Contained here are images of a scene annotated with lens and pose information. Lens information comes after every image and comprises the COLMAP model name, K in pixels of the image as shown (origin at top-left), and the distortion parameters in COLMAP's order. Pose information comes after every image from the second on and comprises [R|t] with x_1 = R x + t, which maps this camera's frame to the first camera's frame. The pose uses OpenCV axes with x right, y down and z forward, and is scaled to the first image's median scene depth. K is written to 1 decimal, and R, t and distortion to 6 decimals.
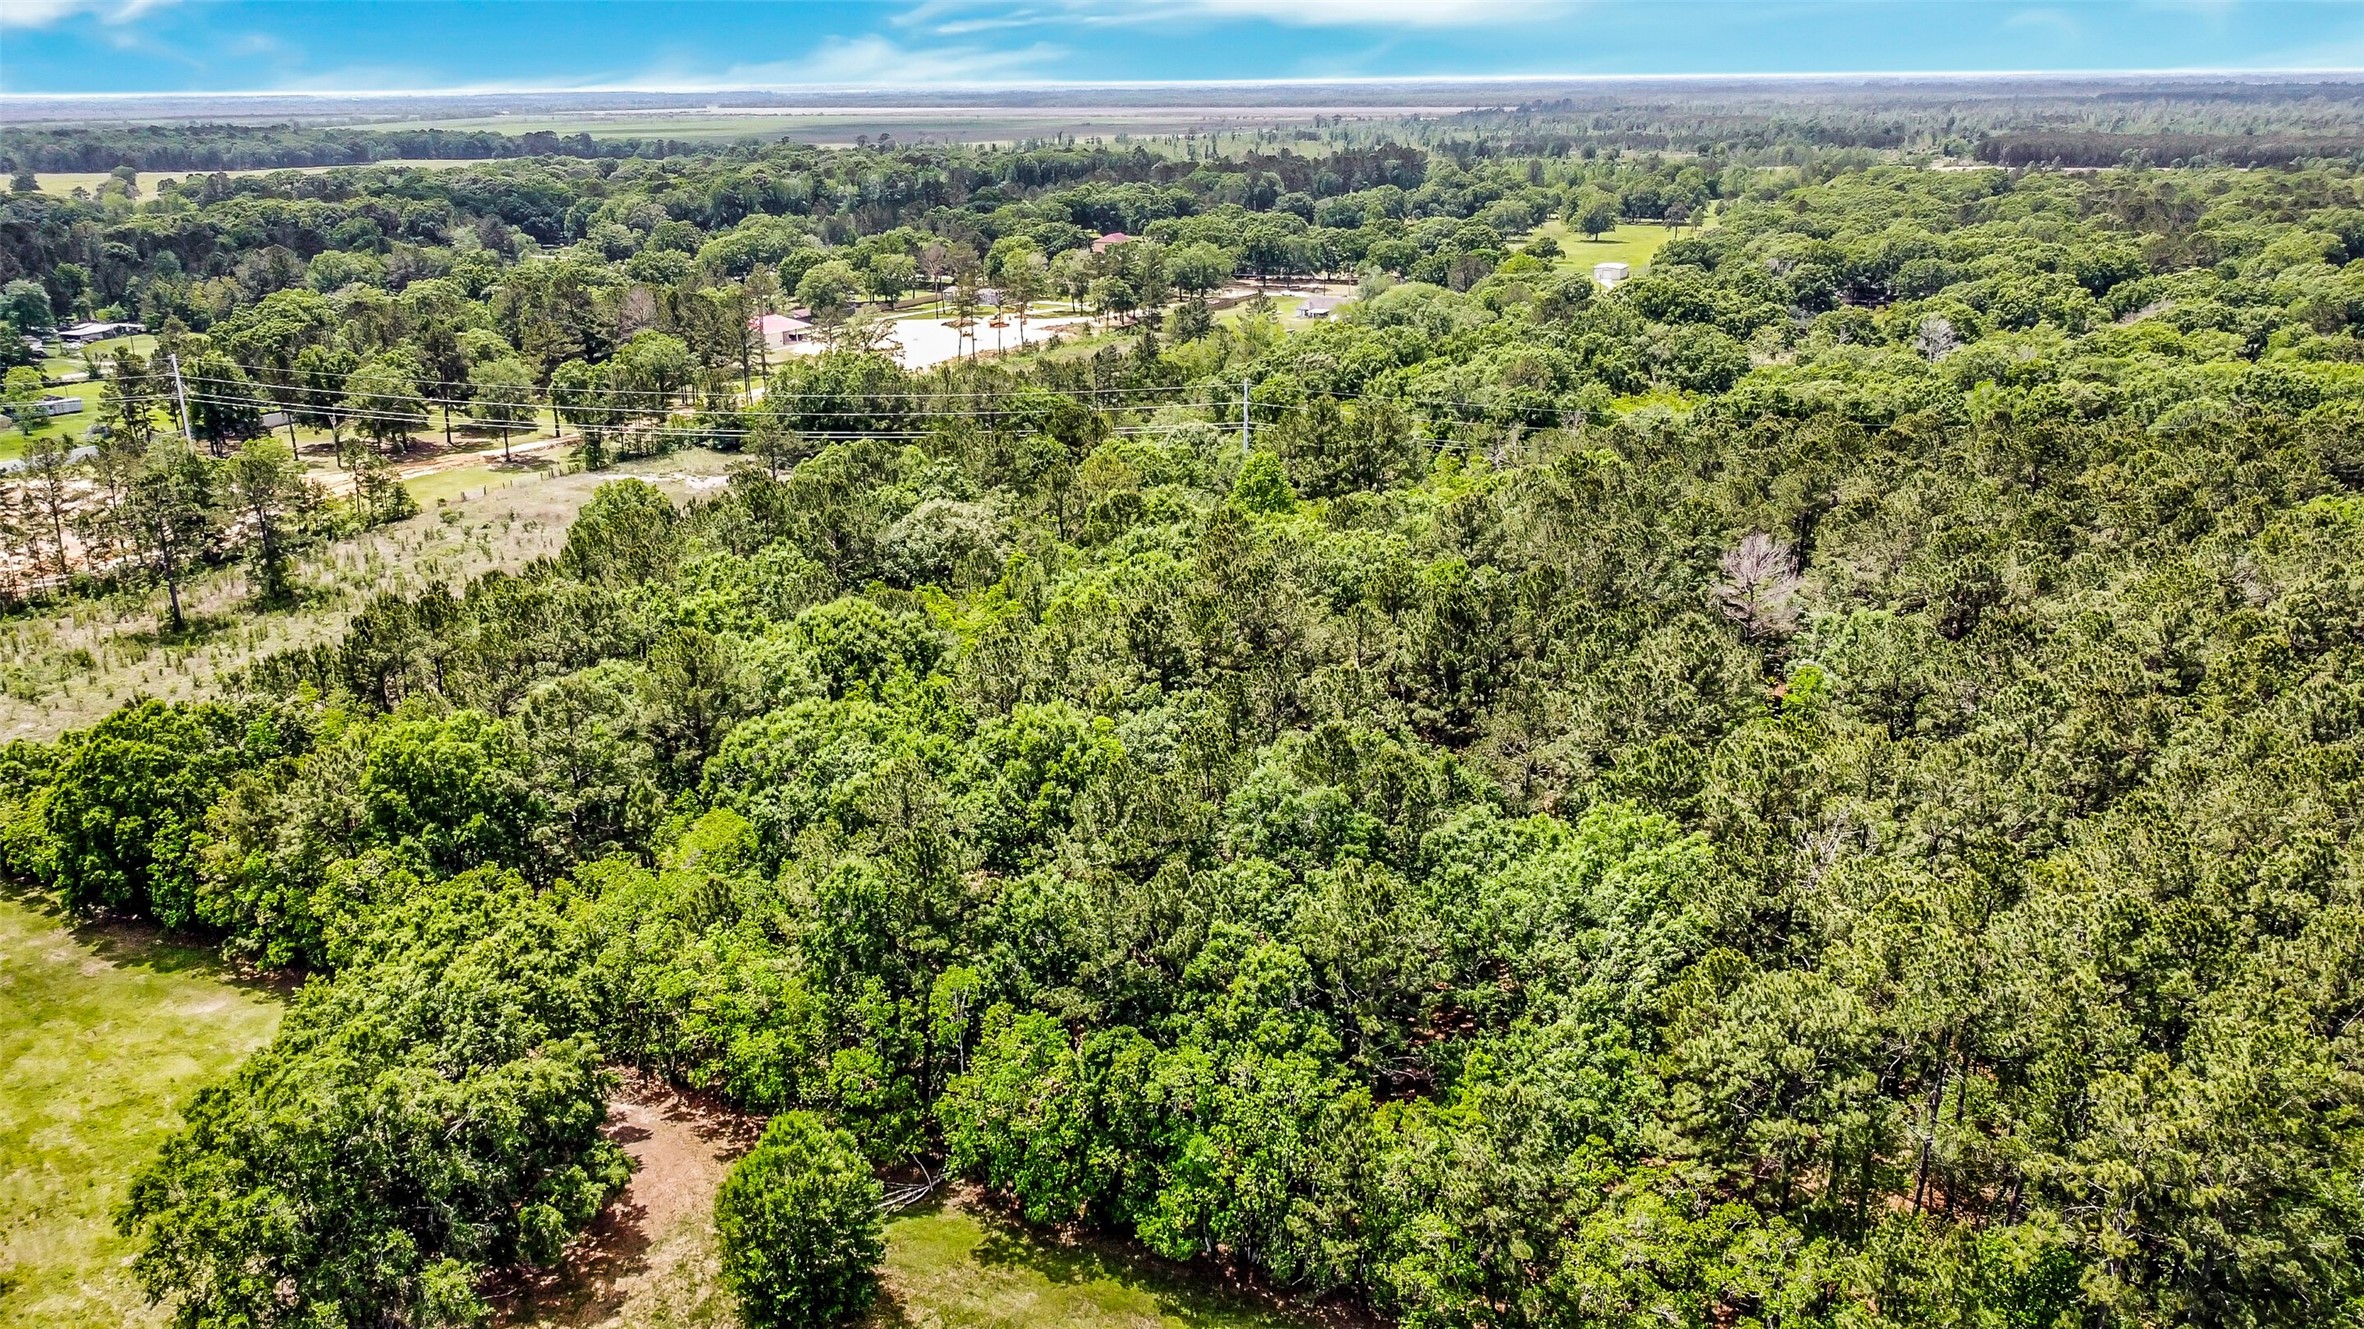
lens RADIAL K [[1773.3, 0, 1173.5], [0, 1773.3, 667.2], [0, 0, 1]] dist [0.000002, -0.003586]
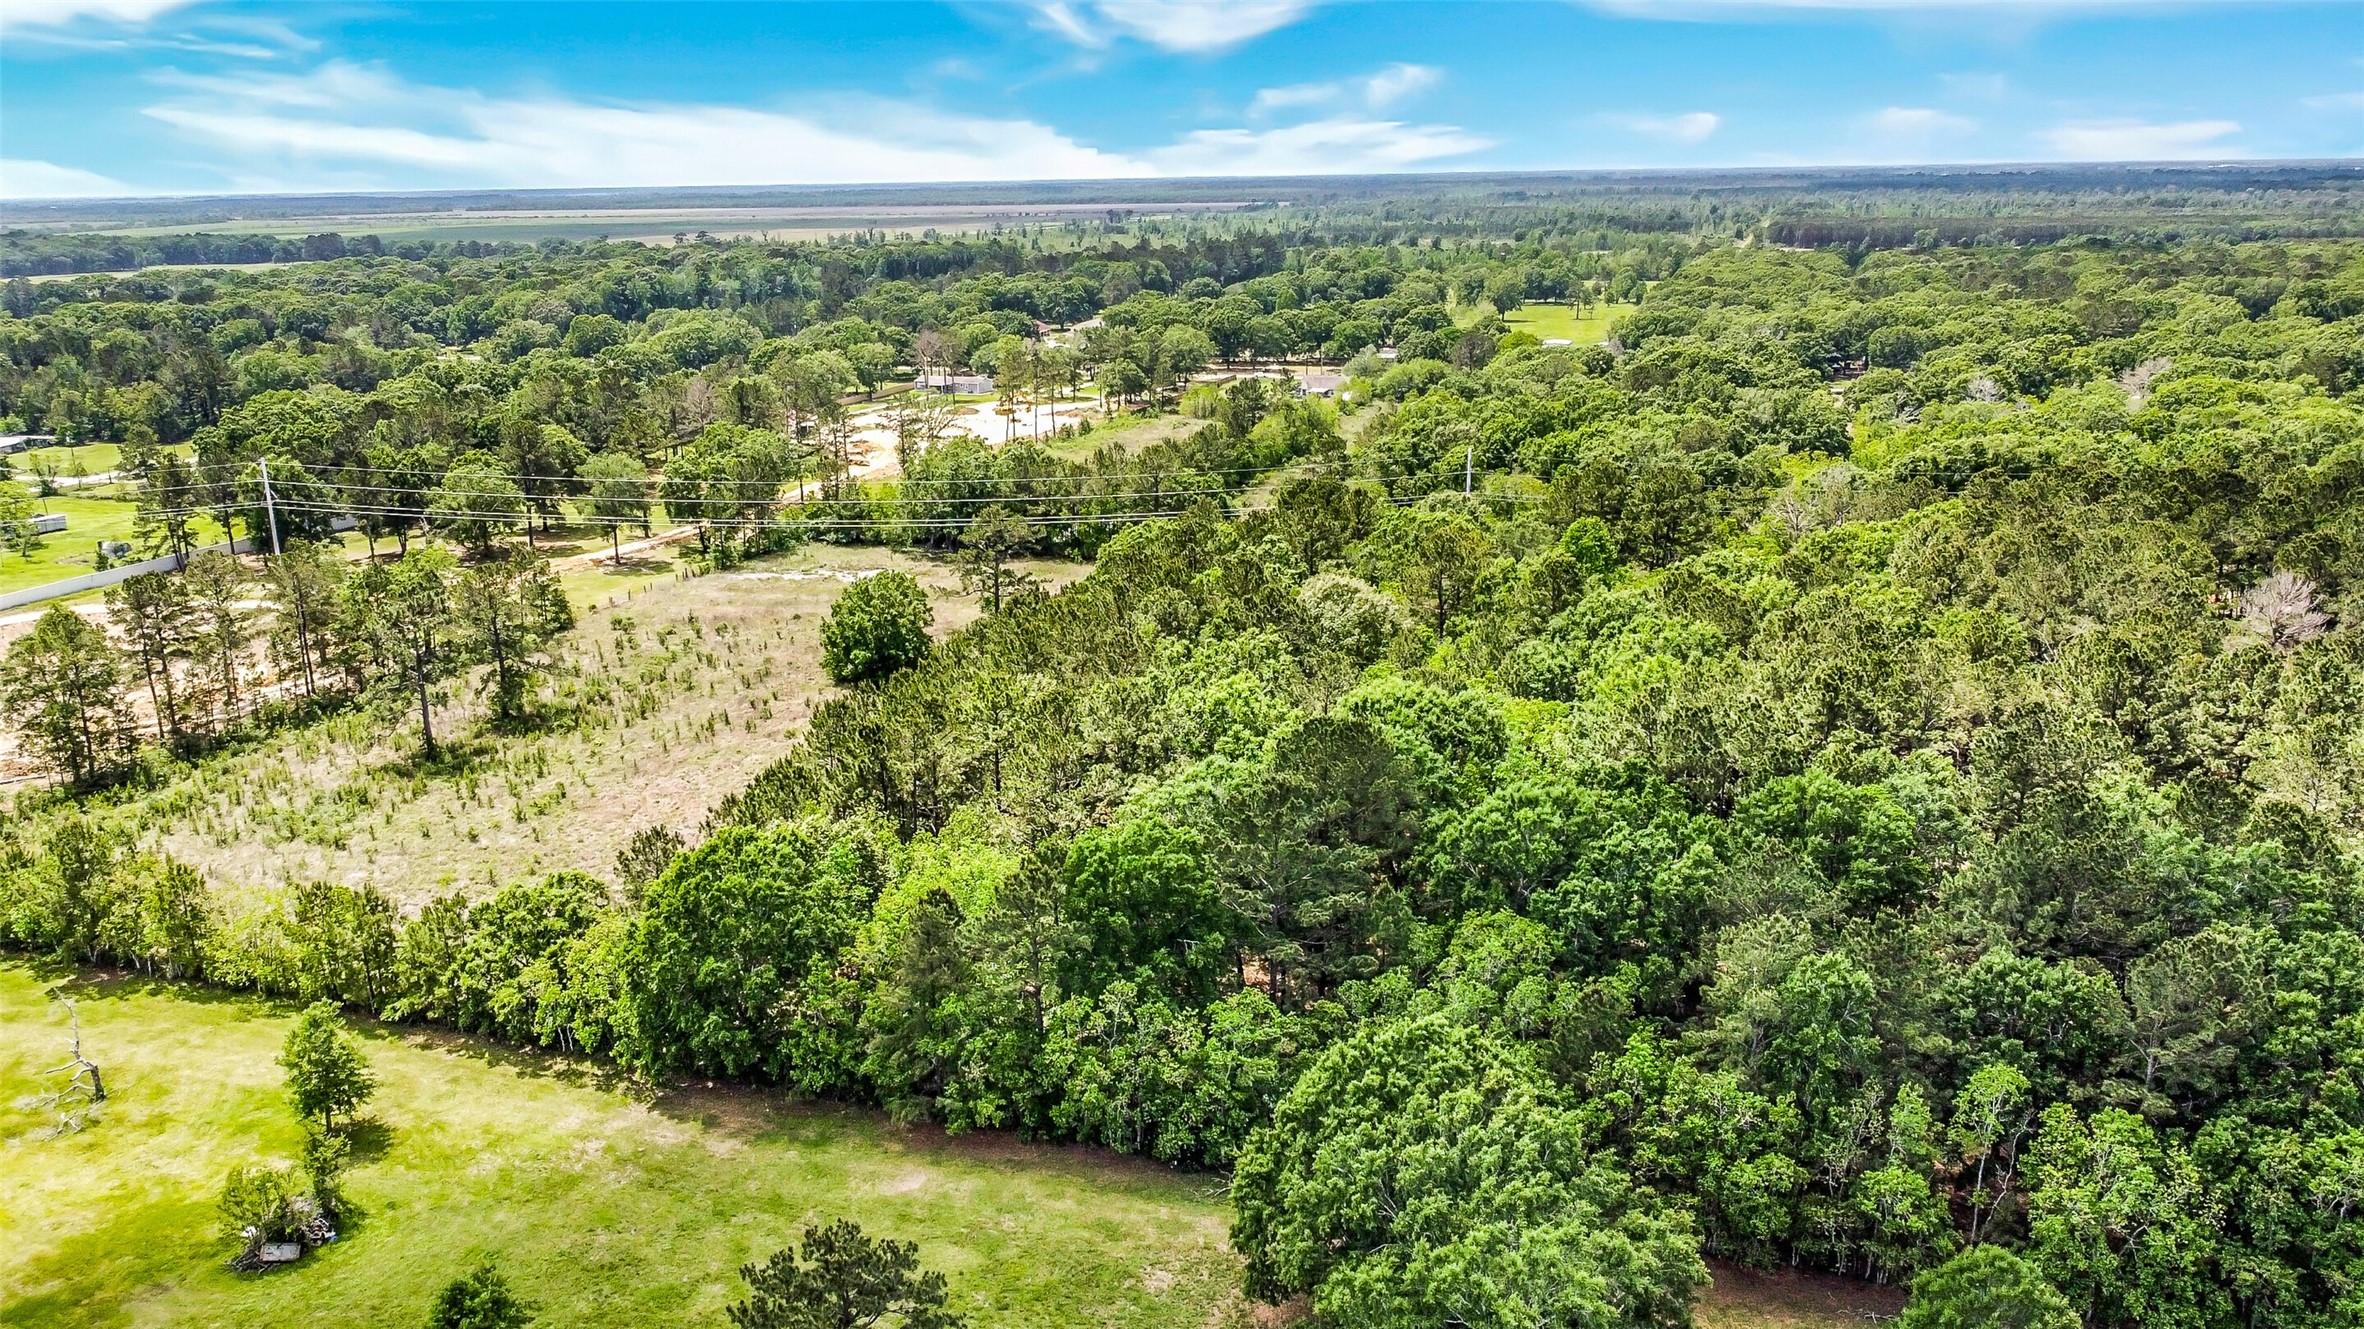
lens RADIAL K [[1773.3, 0, 1173.5], [0, 1773.3, 667.2], [0, 0, 1]] dist [0.000002, -0.003586]
pose [[0.990948, -0.043384, 0.127041, -0.163208], [0.049816, 0.997609, -0.047903, -0.002750], [-0.124659, 0.053798, 0.990740, 0.039584]]
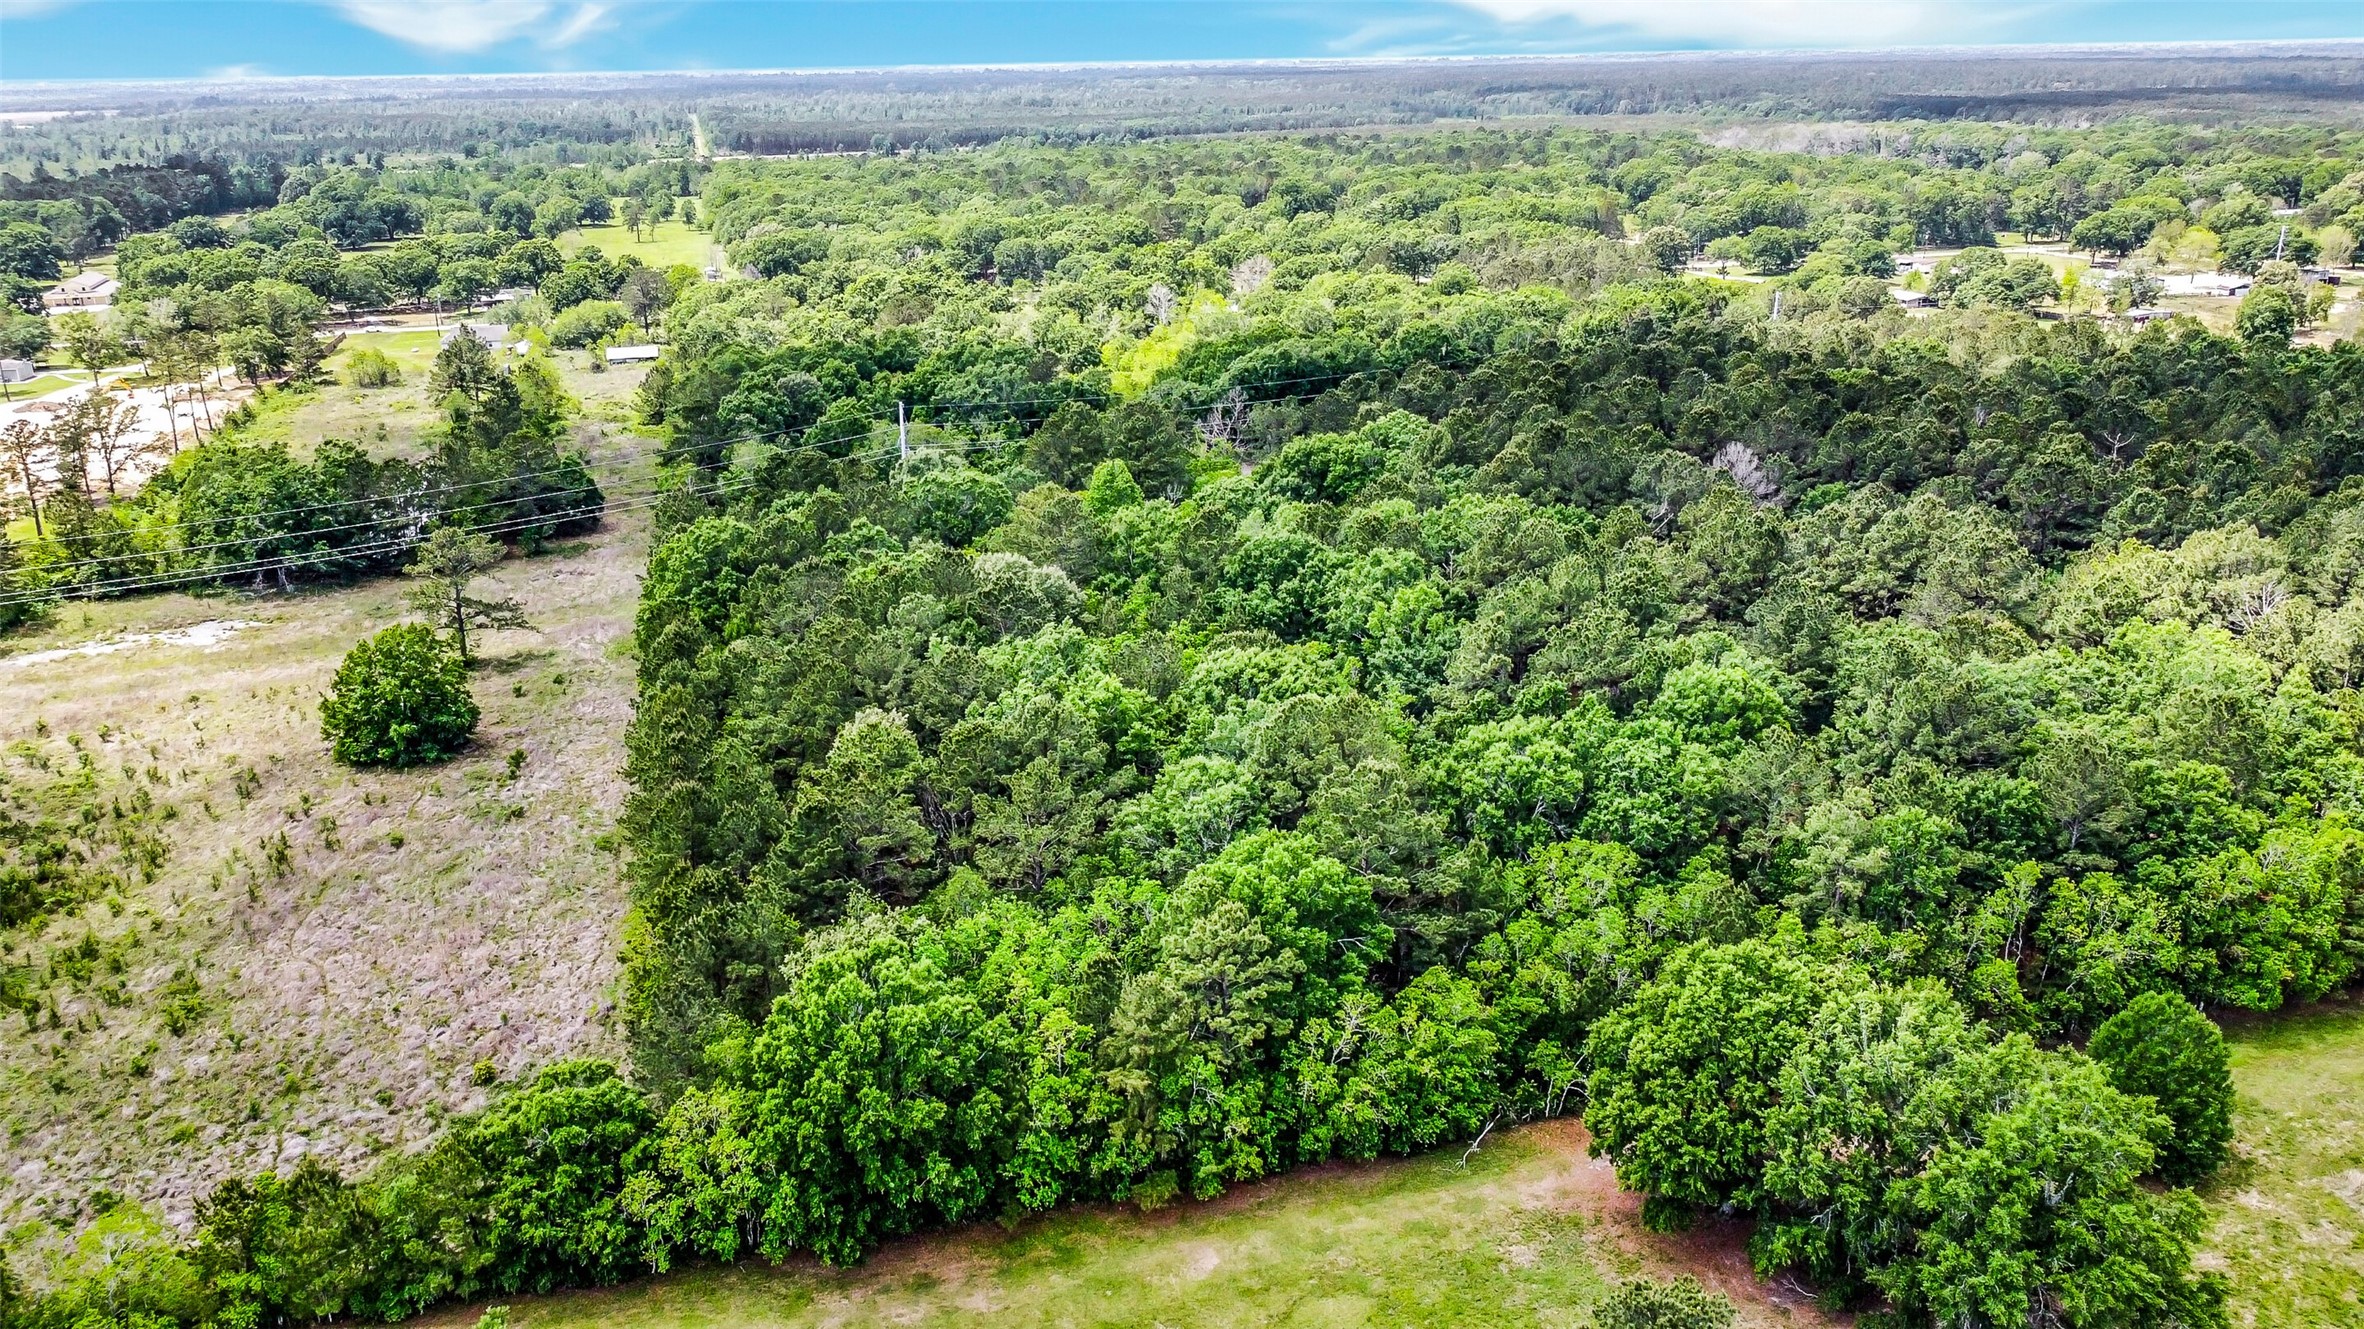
lens RADIAL K [[1773.3, 0, 1173.5], [0, 1773.3, 667.2], [0, 0, 1]] dist [0.000002, -0.003586]
pose [[0.746195, -0.221360, 0.627848, -0.317876], [0.219627, 0.972155, 0.081726, -0.045207], [-0.628456, 0.076909, 0.774033, 0.112347]]
